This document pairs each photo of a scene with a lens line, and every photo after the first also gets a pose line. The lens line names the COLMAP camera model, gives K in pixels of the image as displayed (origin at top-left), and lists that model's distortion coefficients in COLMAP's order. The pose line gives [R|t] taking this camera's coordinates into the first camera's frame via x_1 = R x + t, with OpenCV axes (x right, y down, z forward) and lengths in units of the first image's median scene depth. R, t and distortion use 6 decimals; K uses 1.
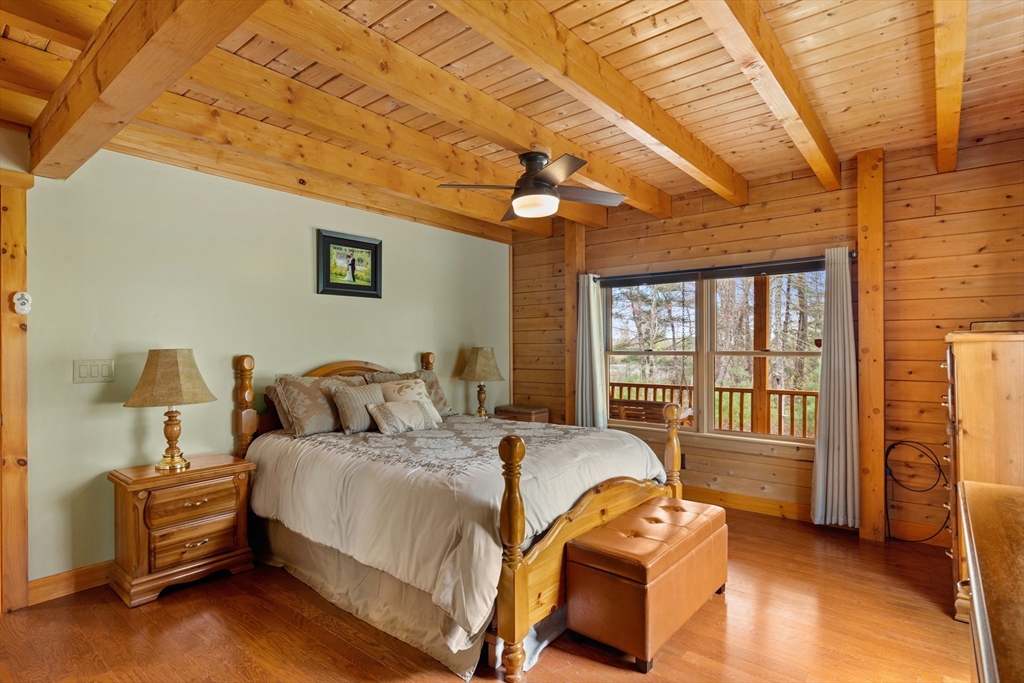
lens RADIAL K [[524.1, 0, 512.0], [0, 524.1, 341.5], [0, 0, 1]] dist [-0.000350, -0.000063]
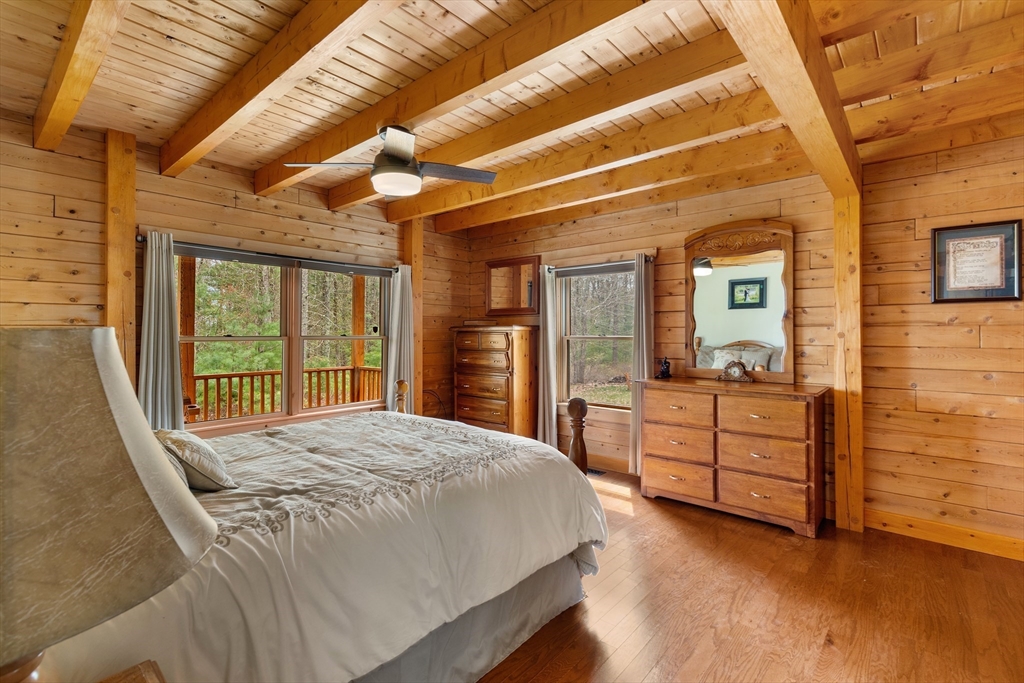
lens RADIAL K [[466.8, 0, 512.0], [0, 466.8, 341.5], [0, 0, 1]] dist [0.005399, -0.000367]
pose [[0.037623, -0.013560, 0.999200, -1.960690], [-0.012646, 0.999821, 0.014044, 0.037927], [-0.999212, -0.013165, 0.037445, 1.873674]]
